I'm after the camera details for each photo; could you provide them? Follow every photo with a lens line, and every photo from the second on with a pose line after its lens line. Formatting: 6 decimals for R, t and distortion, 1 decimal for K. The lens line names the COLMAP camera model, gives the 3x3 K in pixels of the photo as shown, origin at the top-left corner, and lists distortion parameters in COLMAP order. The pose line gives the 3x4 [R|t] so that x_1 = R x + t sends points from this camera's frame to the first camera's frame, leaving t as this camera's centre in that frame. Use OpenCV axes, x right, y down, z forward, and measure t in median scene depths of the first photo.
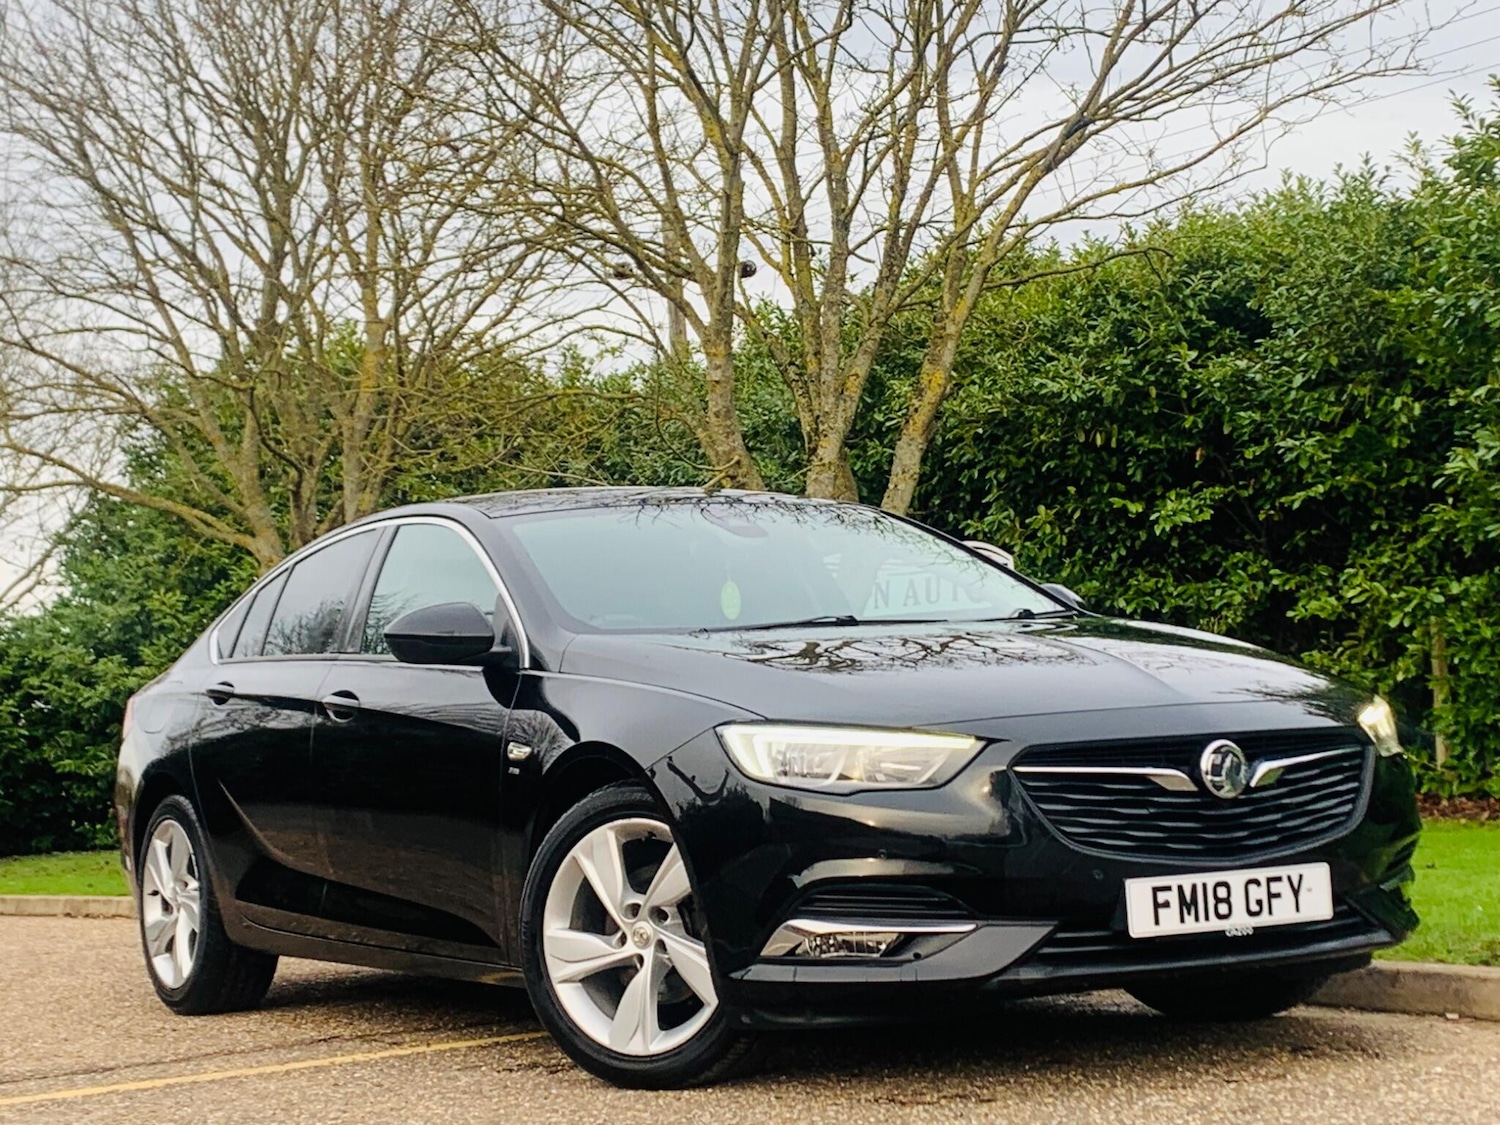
lens RADIAL K [[3055.4, 0, 744.1], [0, 3055.4, 571.0], [0, 0, 1]] dist [0.151759, 0.000000]
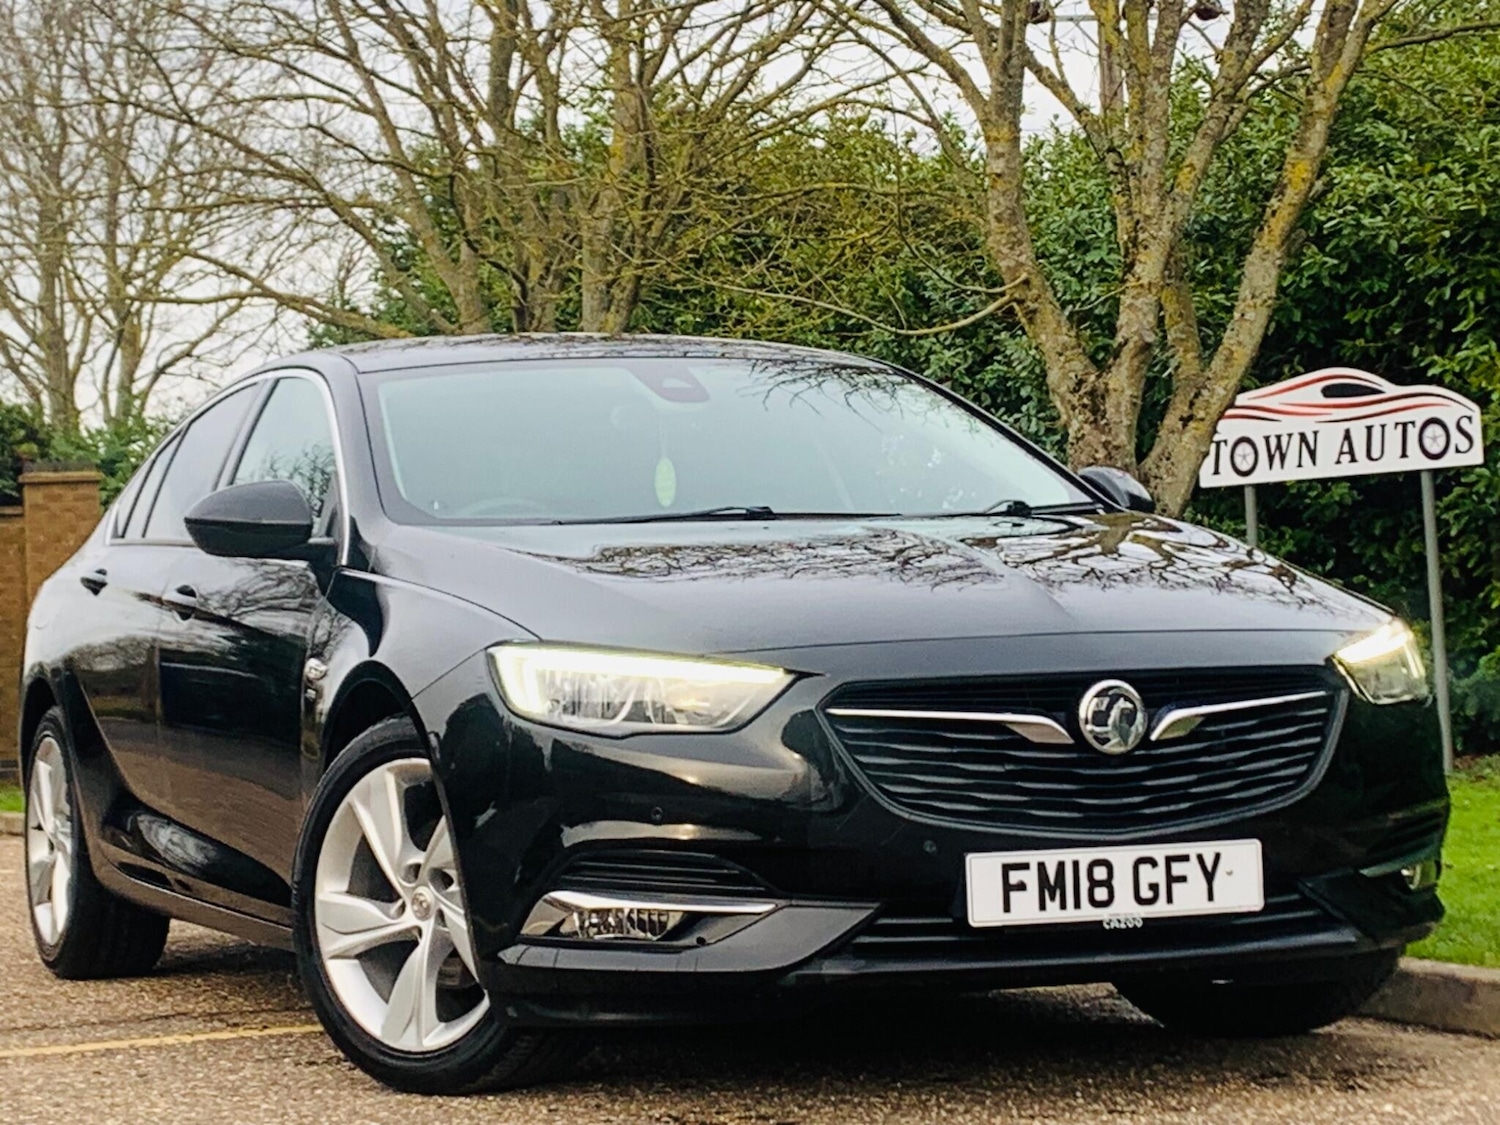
lens RADIAL K [[4073.7, 0, 725.6], [0, 4073.7, 598.4], [0, 0, 1]] dist [0.217280, 0.000000]
pose [[0.988497, 0.022586, -0.149547, 0.146526], [-0.015430, 0.998687, 0.048845, -0.010336], [0.150454, -0.045976, 0.987547, -0.029575]]
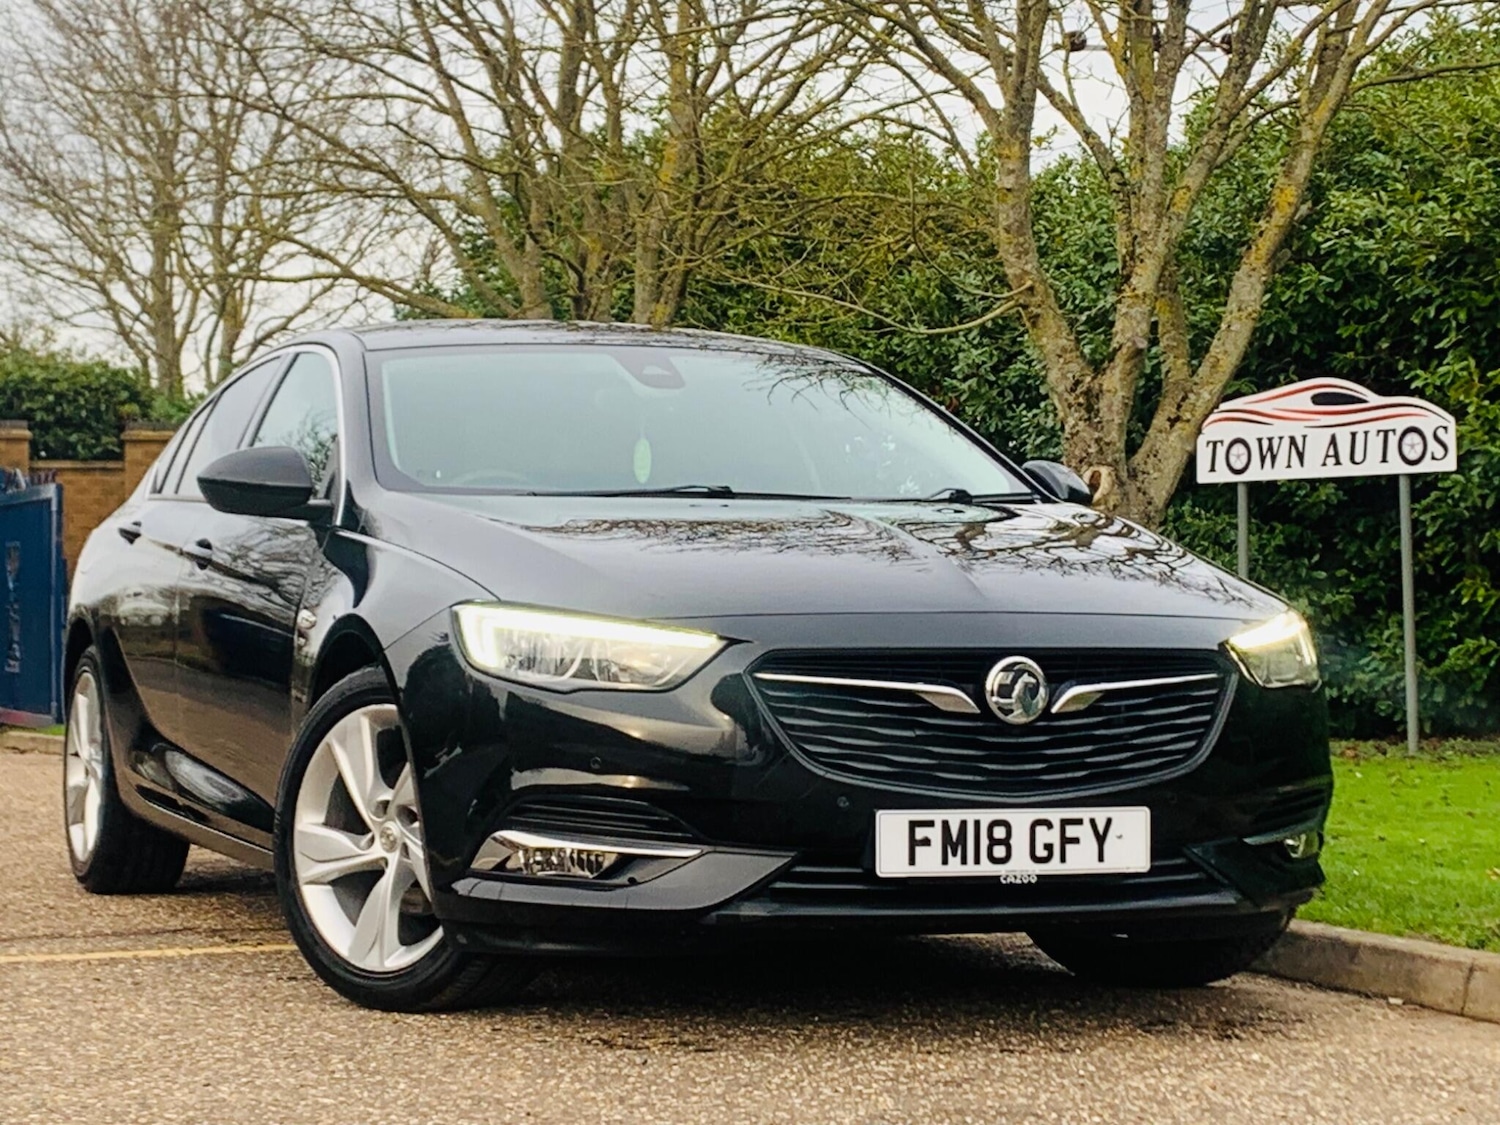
lens RADIAL K [[3731.2, 0, 717.5], [0, 3731.2, 593.1], [0, 0, 1]] dist [0.210797, 0.000000]
pose [[0.983894, 0.059947, -0.168402, 0.170012], [-0.051121, 0.997106, 0.056268, -0.011591], [0.171288, -0.046753, 0.984111, -0.027212]]
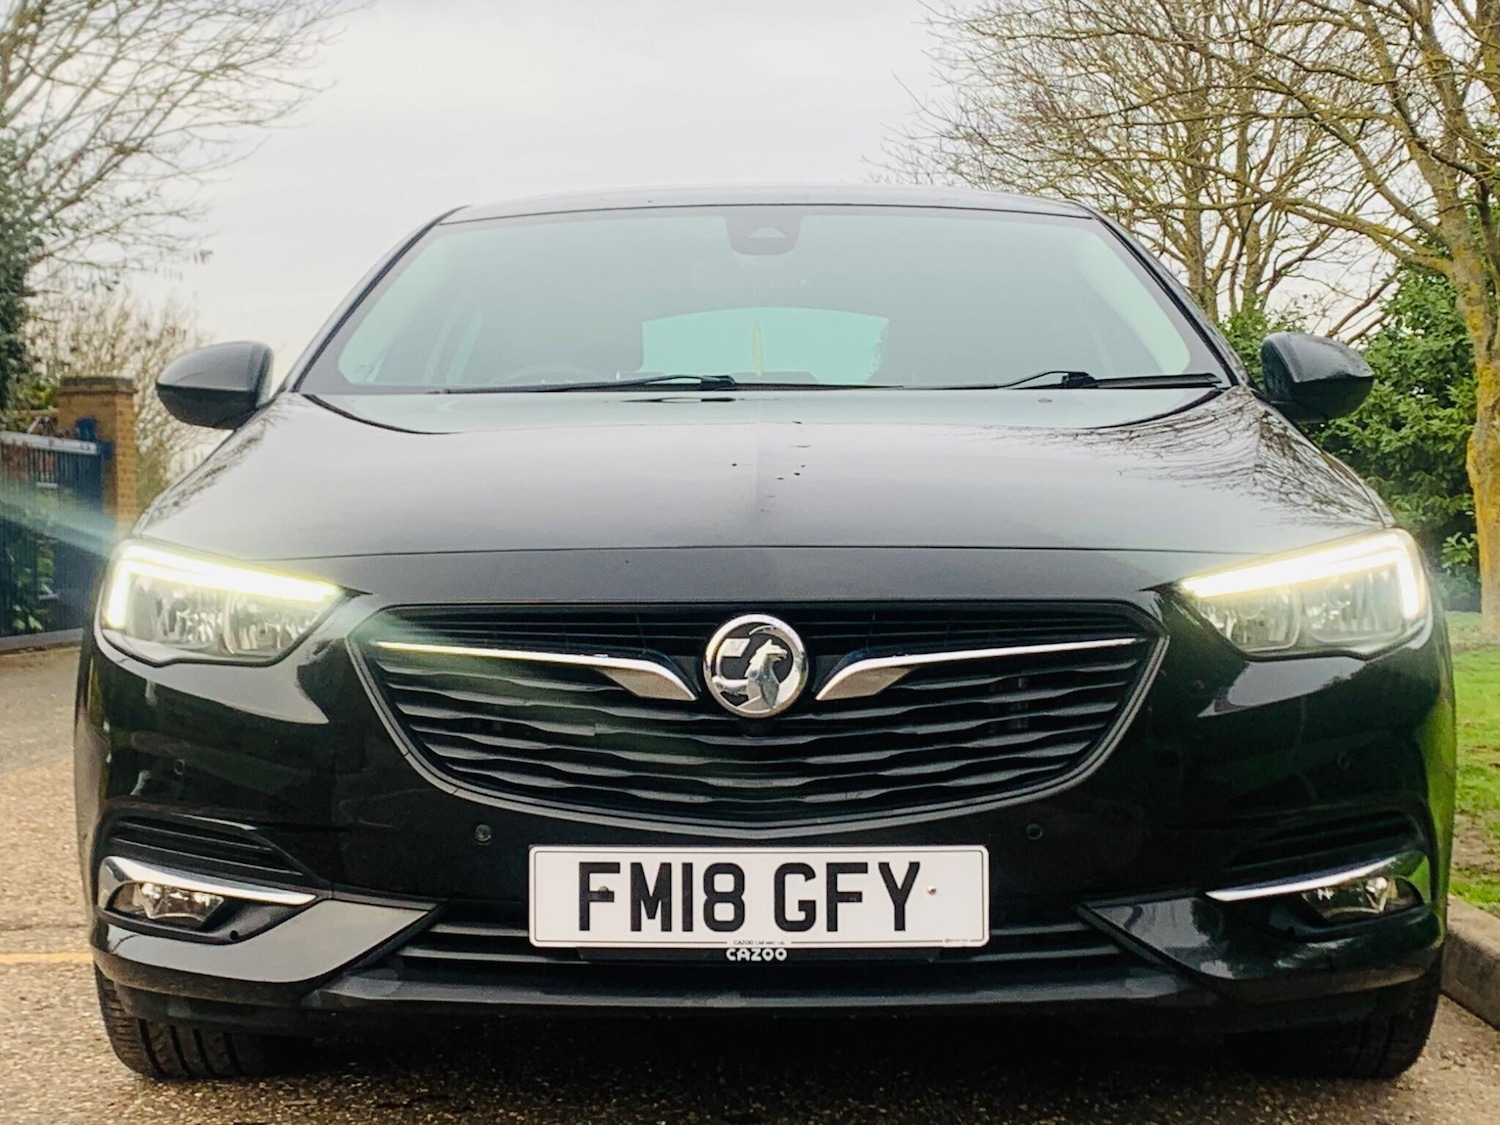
lens RADIAL K [[3055.4, 0, 734.6], [0, 3055.4, 576.9], [0, 0, 1]] dist [0.151759, 0.000000]
pose [[0.848531, 0.060717, -0.525650, 0.305408], [-0.013718, 0.995585, 0.092854, -0.002458], [0.528968, -0.071578, 0.845618, 0.360155]]
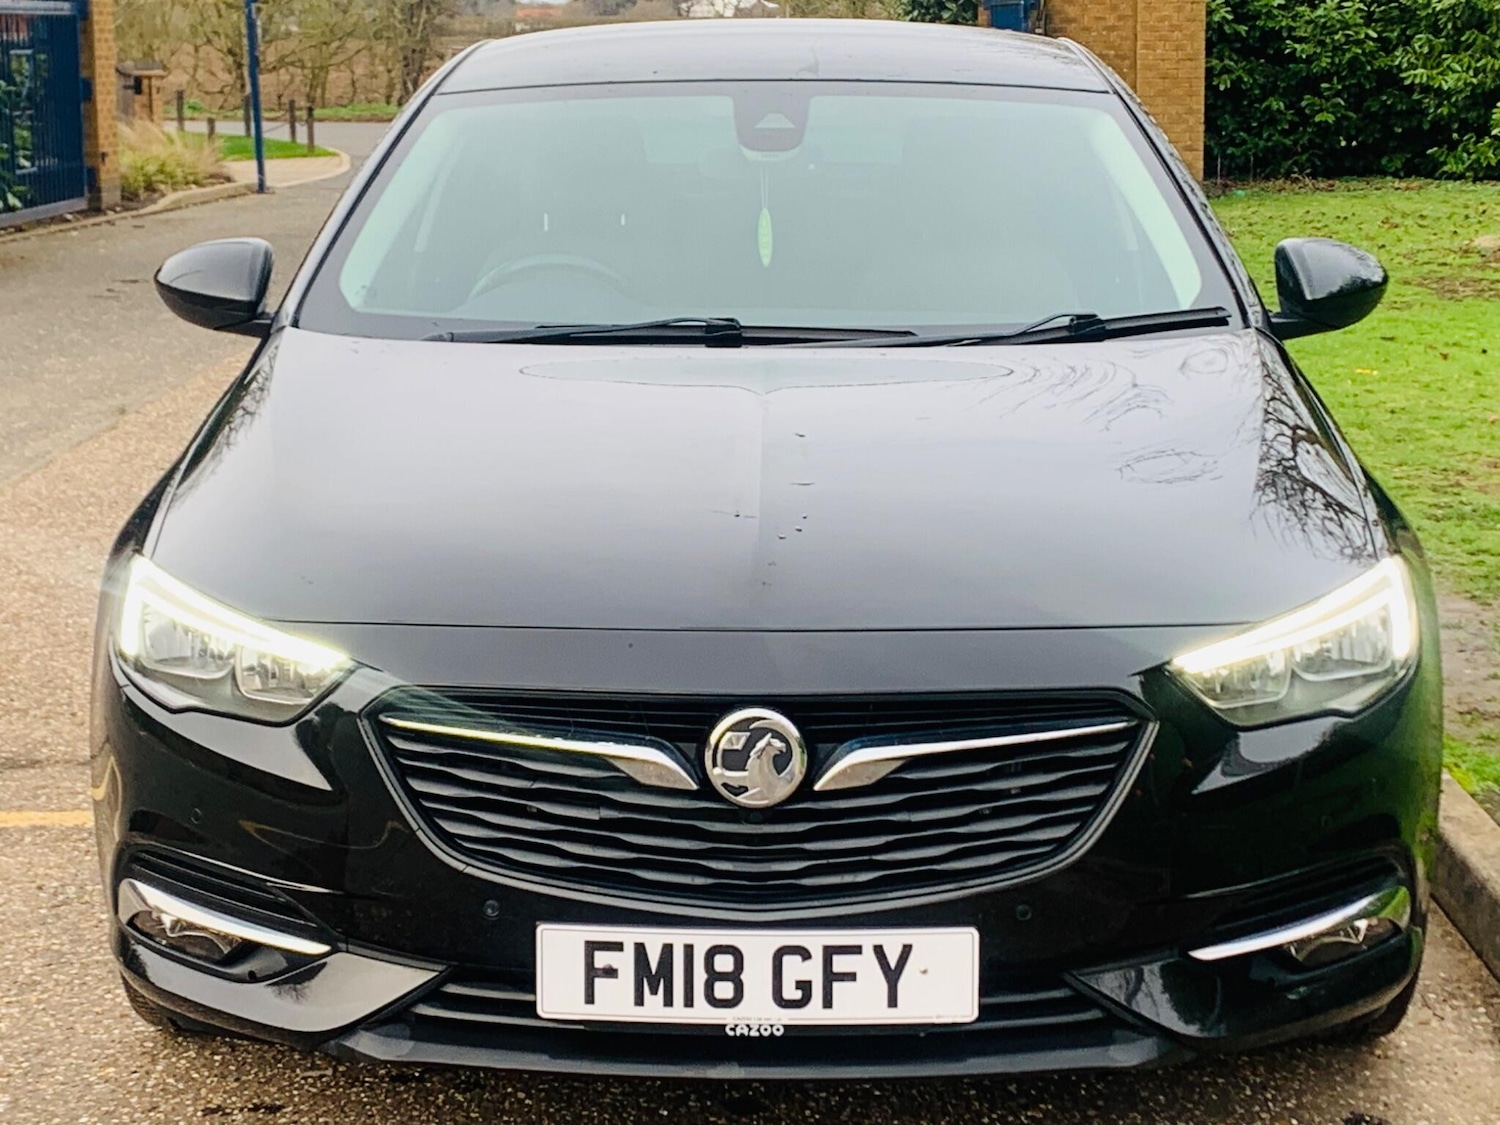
lens RADIAL K [[3203.7, 0, 736.7], [0, 3203.7, 557.6], [0, 0, 1]] dist [0.158381, 0.000000]
pose [[0.846388, 0.147340, -0.511779, 0.312679], [-0.019275, 0.968813, 0.247041, -0.082876], [0.532218, -0.199228, 0.822832, 0.348311]]
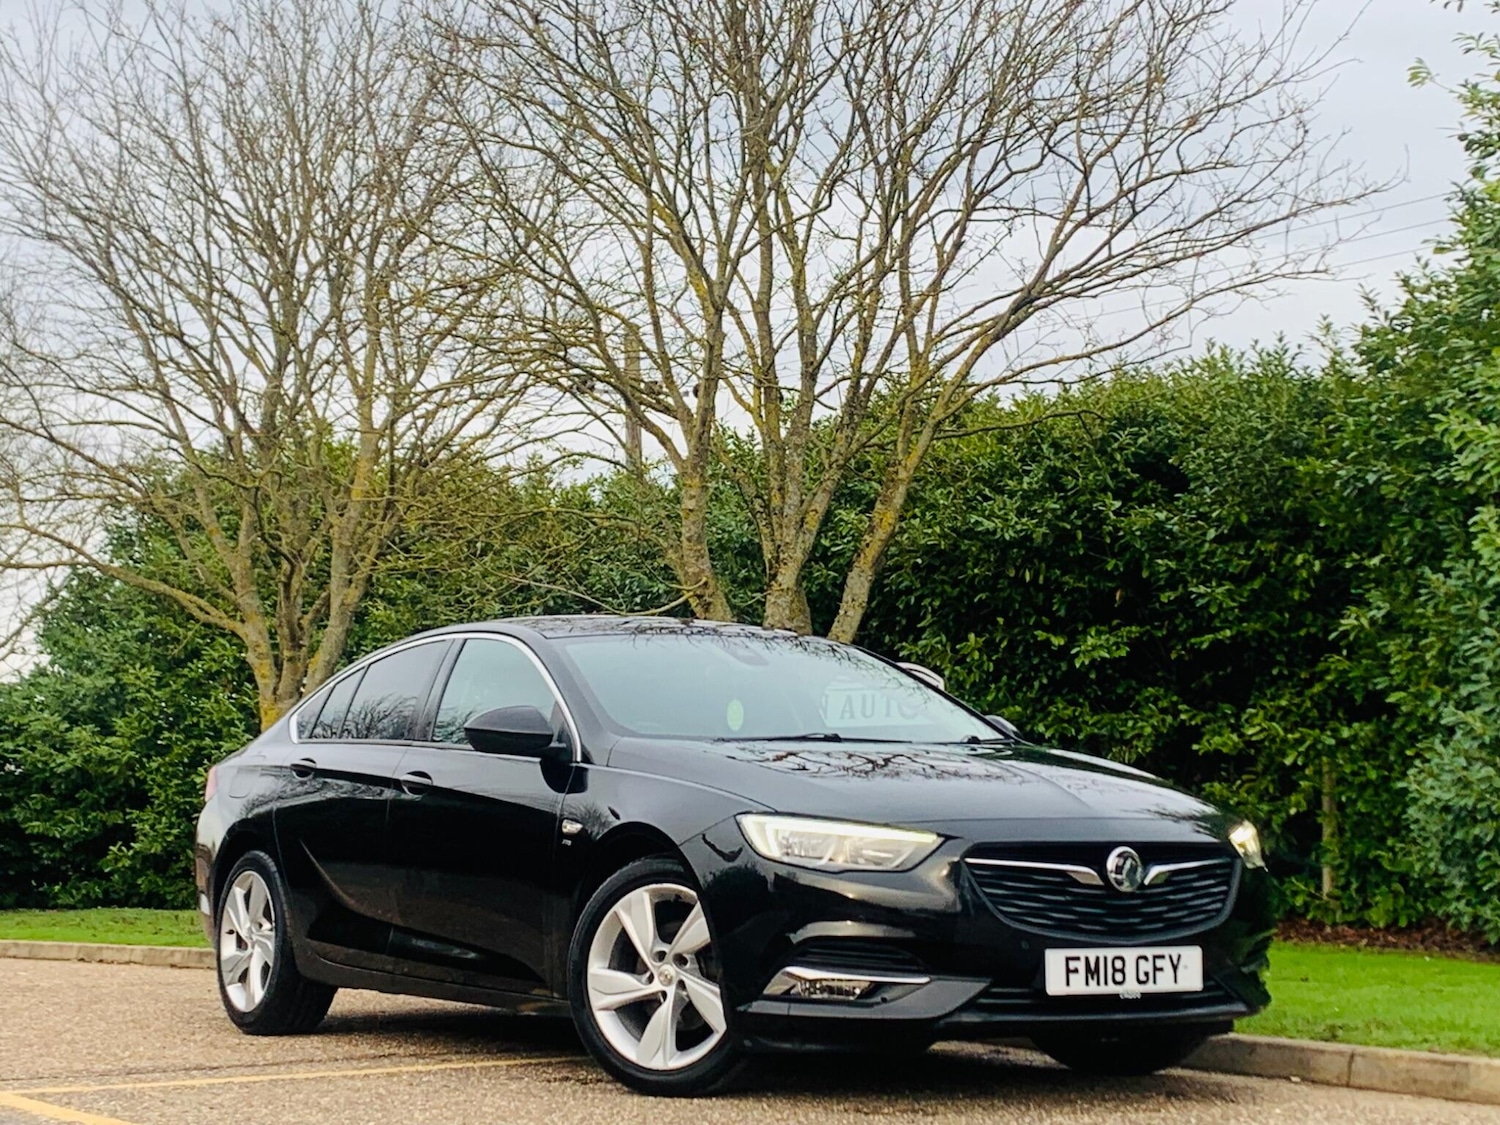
lens RADIAL K [[3055.4, 0, 730.3], [0, 3055.4, 540.7], [0, 0, 1]] dist [0.151759, 0.000000]
pose [[0.998189, 0.056628, 0.020284, -0.030940], [-0.055703, 0.997496, -0.043579, -0.005912], [-0.022701, 0.042370, 0.998844, -0.208122]]
